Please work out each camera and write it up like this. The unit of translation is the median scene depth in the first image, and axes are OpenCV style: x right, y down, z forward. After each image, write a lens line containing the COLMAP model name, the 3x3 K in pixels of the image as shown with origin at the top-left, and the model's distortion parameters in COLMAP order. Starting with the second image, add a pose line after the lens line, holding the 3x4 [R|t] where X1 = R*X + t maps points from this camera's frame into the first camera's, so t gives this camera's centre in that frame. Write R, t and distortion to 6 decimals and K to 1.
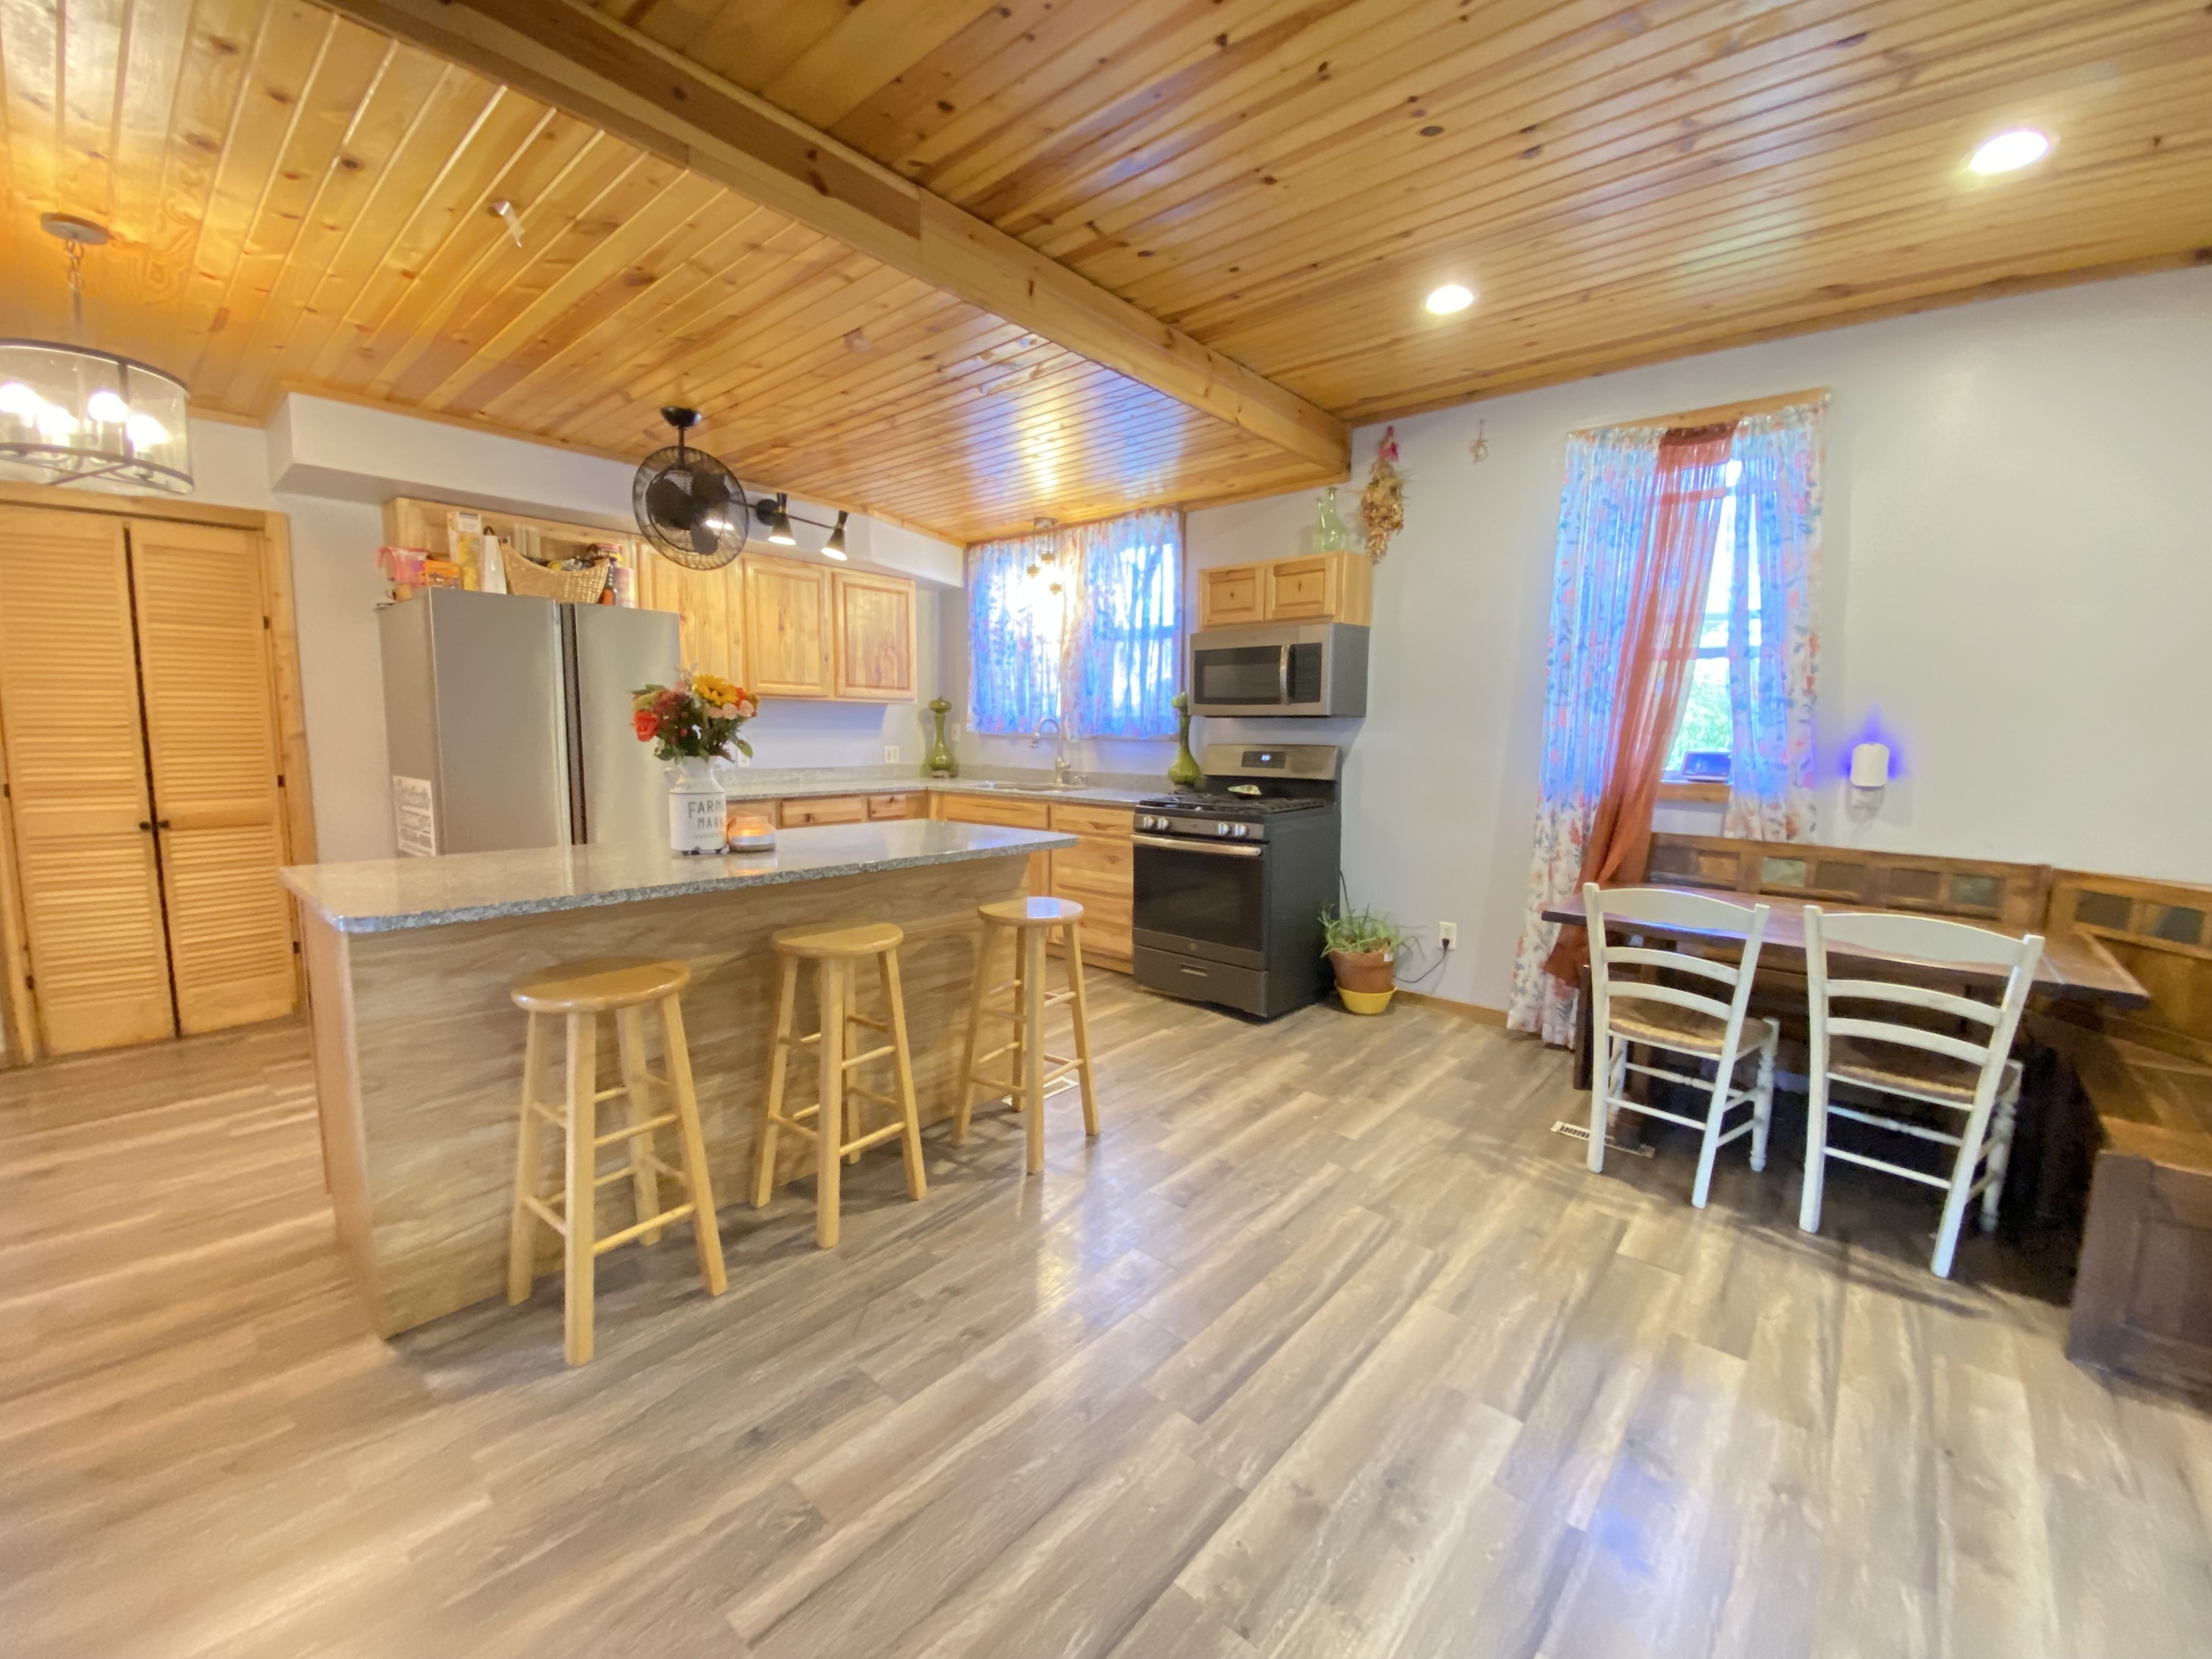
lens RADIAL K [[905.5, 0, 1114.3], [0, 905.5, 831.1], [0, 0, 1]] dist [0.048834, -0.034201]
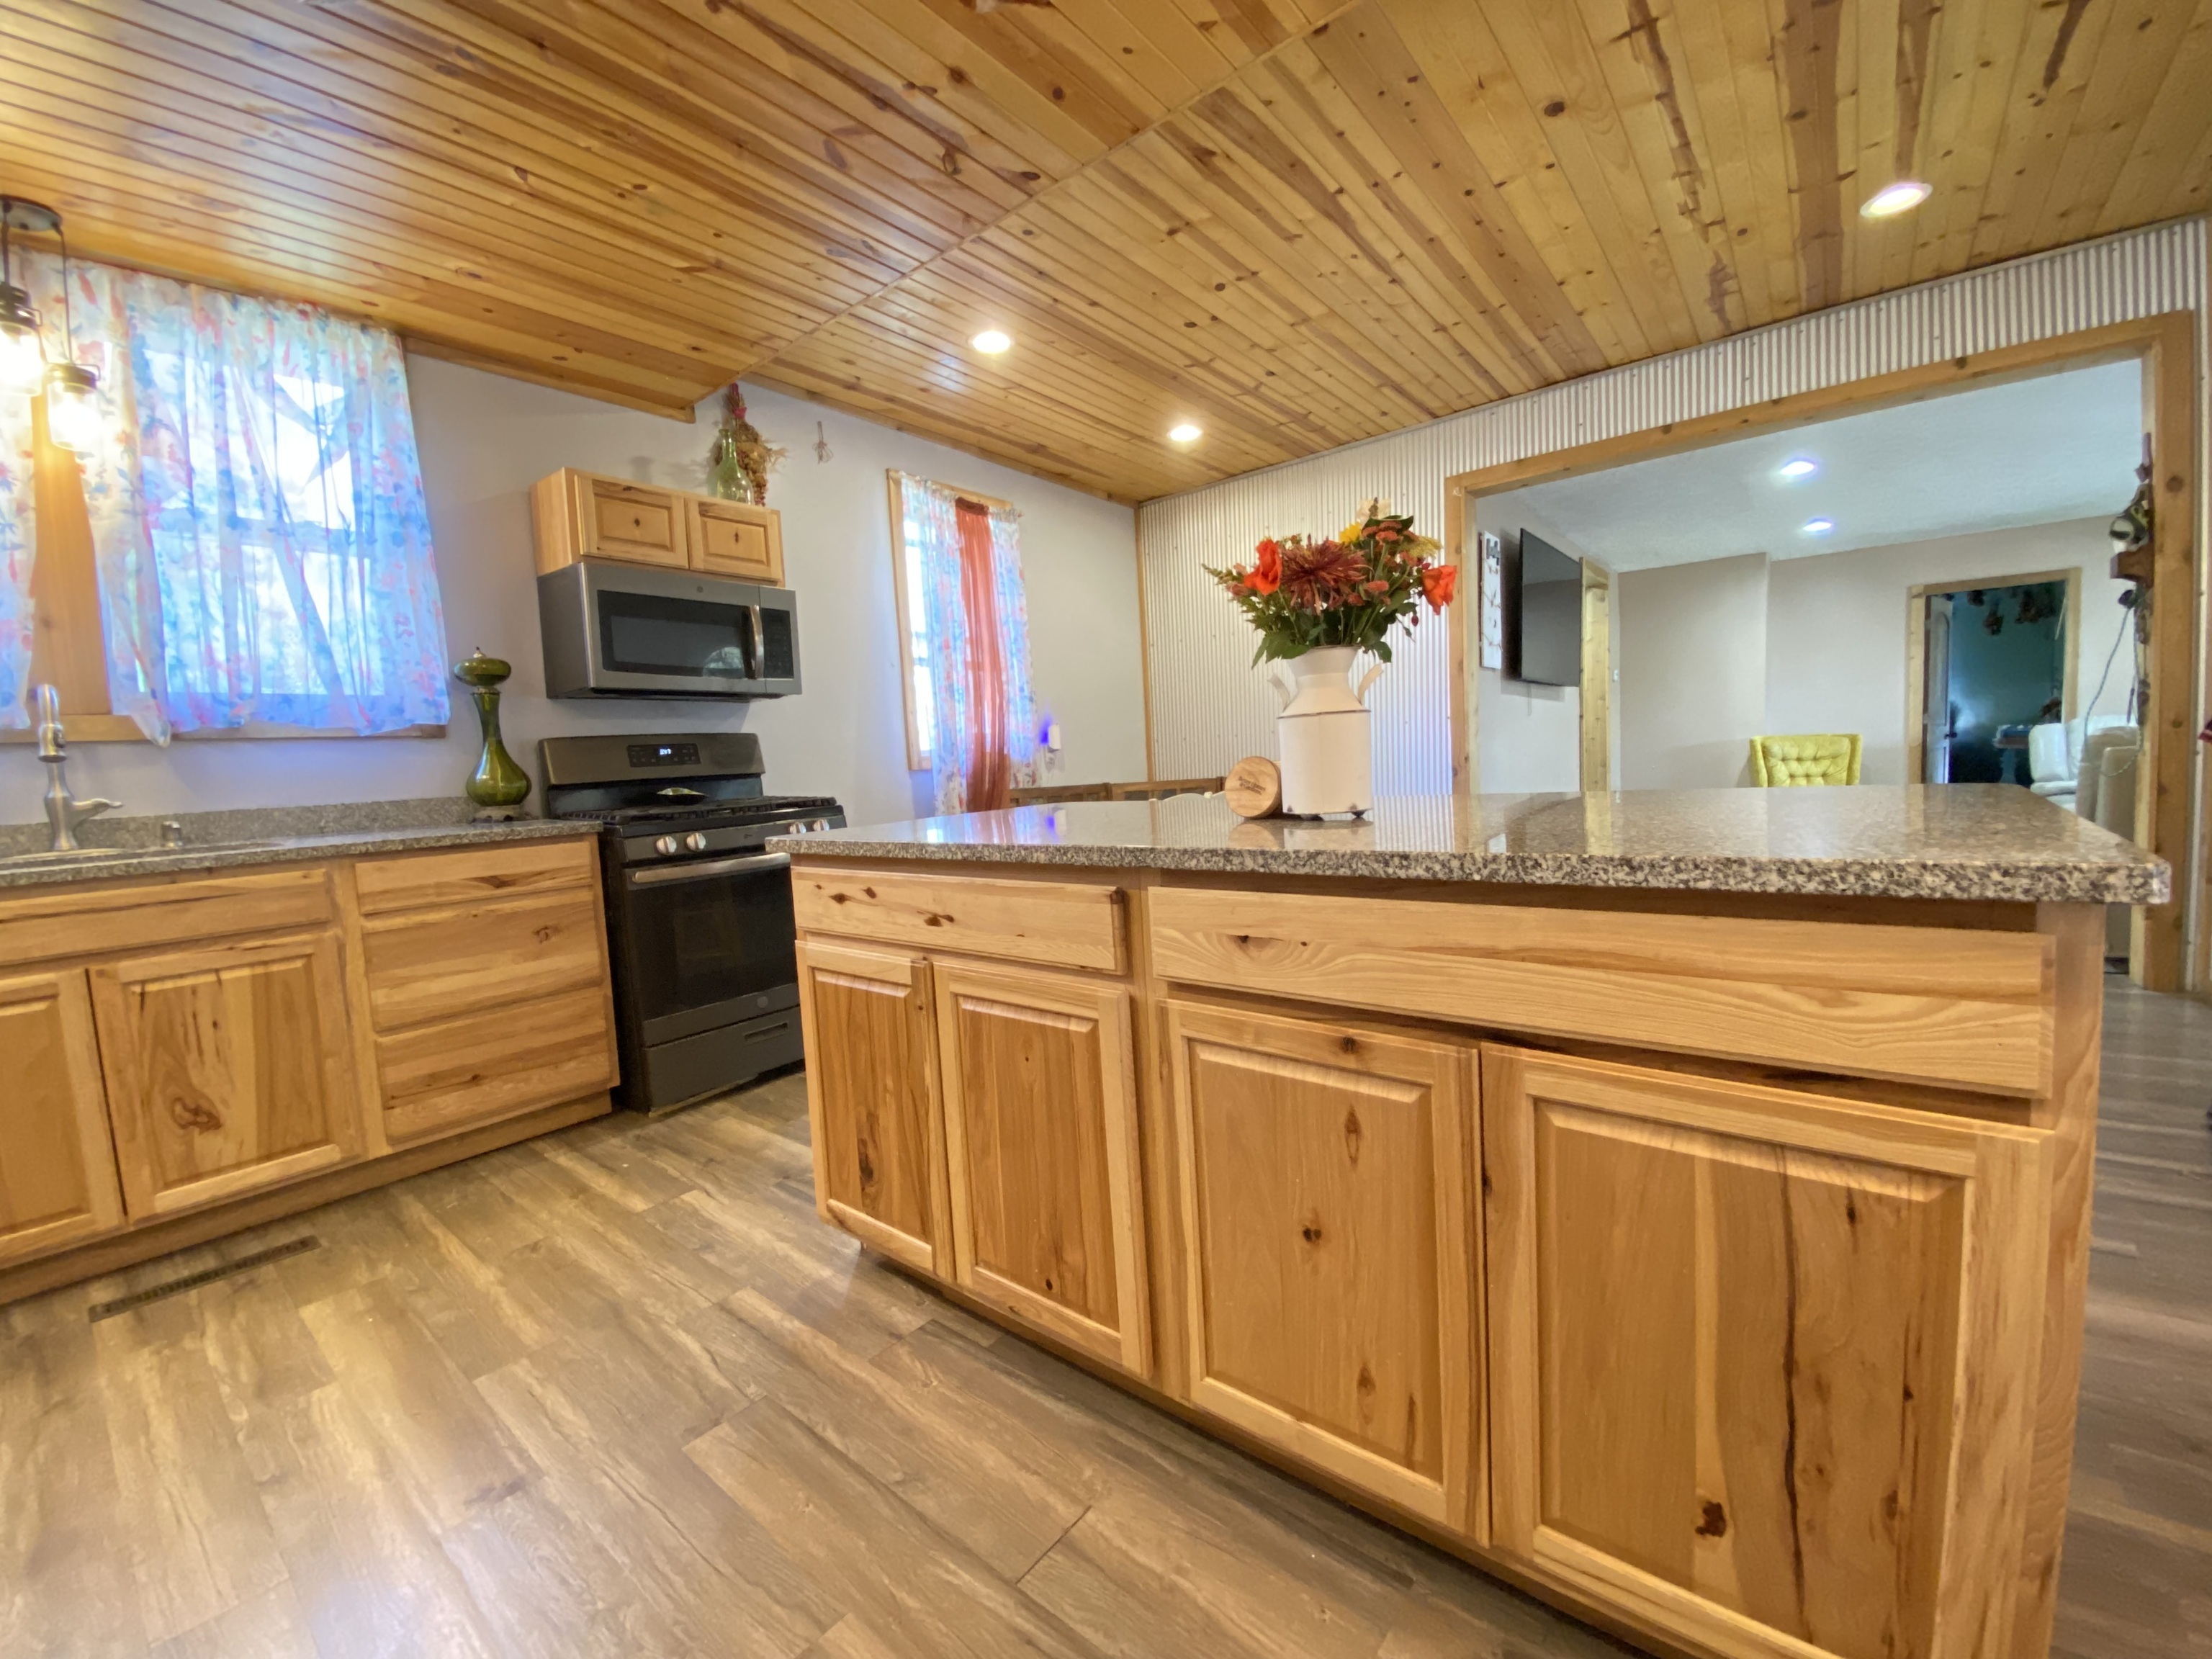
lens RADIAL K [[890.4, 0, 1110.8], [0, 890.4, 833.9], [0, 0, 1]] dist [0.011027, -0.016573]
pose [[-0.028761, -0.091556, 0.995385, -0.525304], [0.164864, 0.981724, 0.095063, -0.022762], [-0.985897, 0.166837, -0.013141, 0.603058]]
